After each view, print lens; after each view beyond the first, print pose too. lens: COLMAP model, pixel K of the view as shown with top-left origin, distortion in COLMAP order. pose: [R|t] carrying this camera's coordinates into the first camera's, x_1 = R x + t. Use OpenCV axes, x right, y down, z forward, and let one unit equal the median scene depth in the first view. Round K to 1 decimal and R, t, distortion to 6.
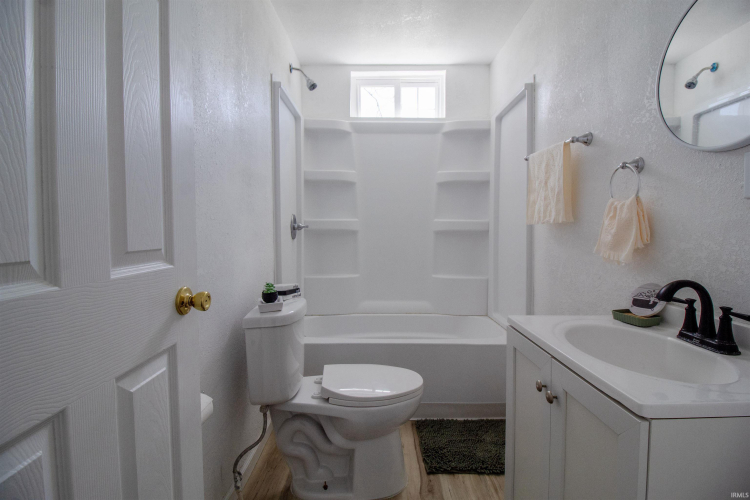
lens RADIAL K [[355.1, 0, 373.4], [0, 355.1, 235.7], [0, 0, 1]] dist [-0.001992, -0.000499]
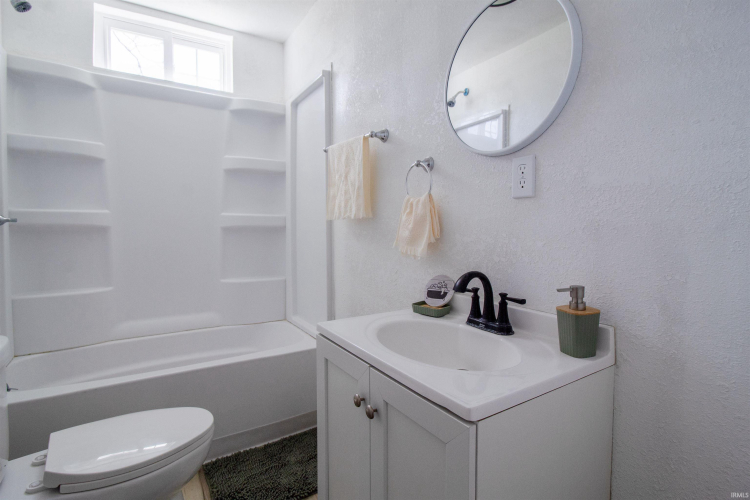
lens RADIAL K [[368.4, 0, 376.2], [0, 368.4, 242.0], [0, 0, 1]] dist [-0.000538, -0.011608]
pose [[0.839259, -0.021749, 0.543297, 0.008829], [0.007764, 0.999577, 0.028020, 0.000660], [-0.543677, -0.019298, 0.839073, 0.126267]]
